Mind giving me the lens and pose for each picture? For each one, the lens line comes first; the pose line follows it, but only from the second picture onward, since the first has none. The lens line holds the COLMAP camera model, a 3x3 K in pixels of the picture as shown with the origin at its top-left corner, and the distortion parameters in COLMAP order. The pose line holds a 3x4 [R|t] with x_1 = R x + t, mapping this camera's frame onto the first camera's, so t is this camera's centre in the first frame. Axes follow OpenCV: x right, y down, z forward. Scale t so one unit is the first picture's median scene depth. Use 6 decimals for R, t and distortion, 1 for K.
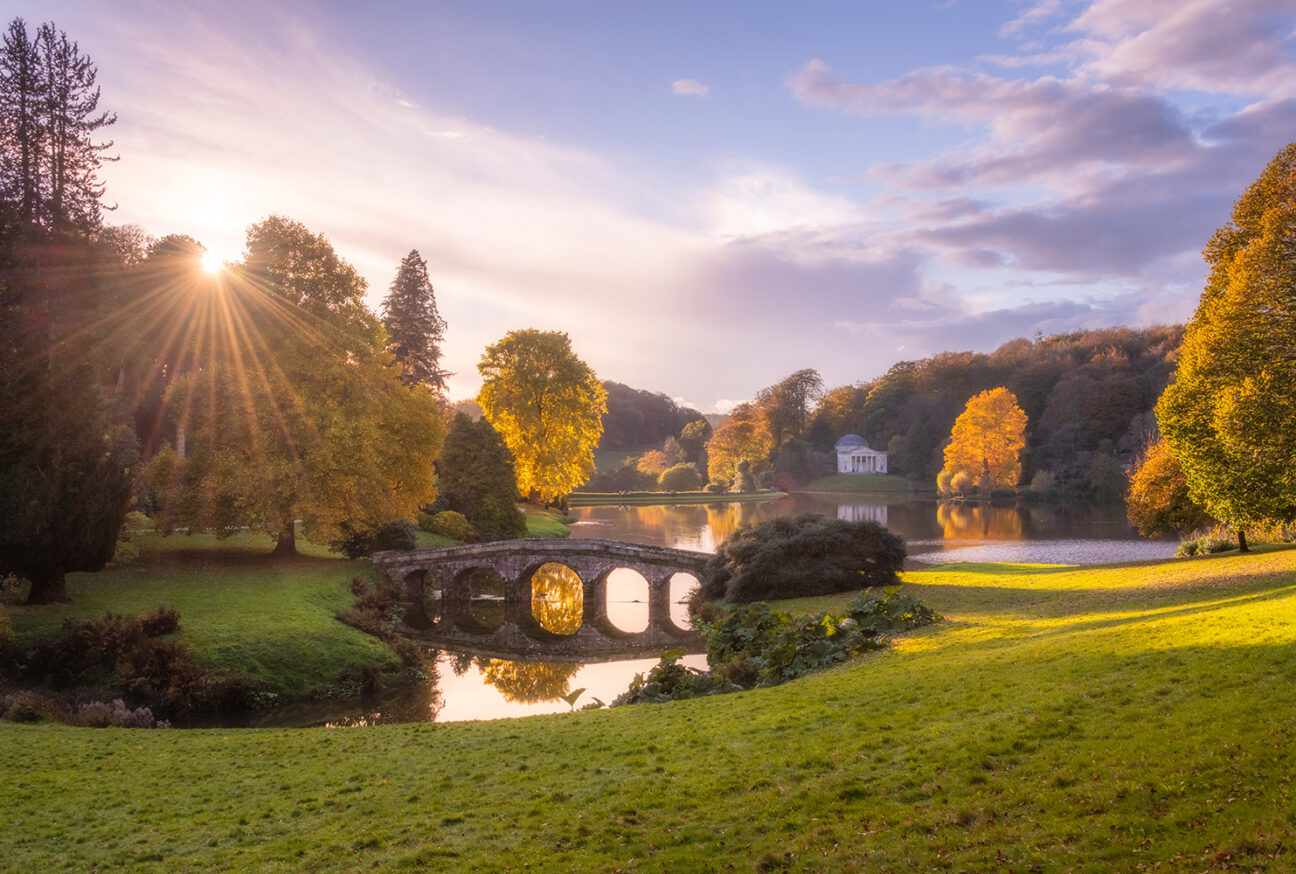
lens RADIAL K [[1319.7, 0, 645.9], [0, 1319.7, 440.6], [0, 0, 1]] dist [0.017674, 0.000000]
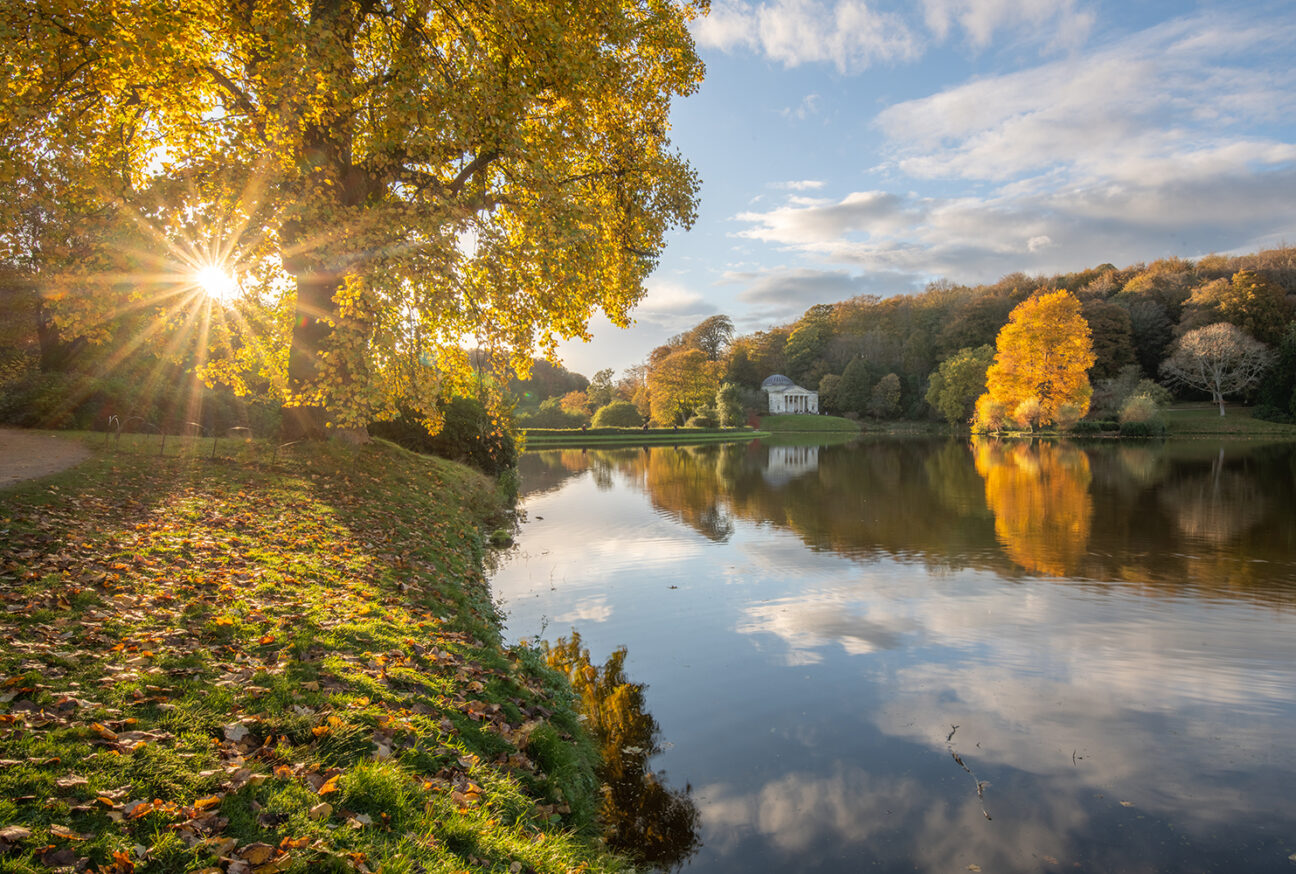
lens RADIAL K [[772.4, 0, 640.7], [0, 772.4, 439.1], [0, 0, 1]] dist [0.005245, -0.000087]
pose [[0.988911, -0.009119, 0.148229, -0.031882], [0.003837, 0.999349, 0.035876, 0.022807], [-0.148459, -0.034909, 0.988302, 0.455209]]
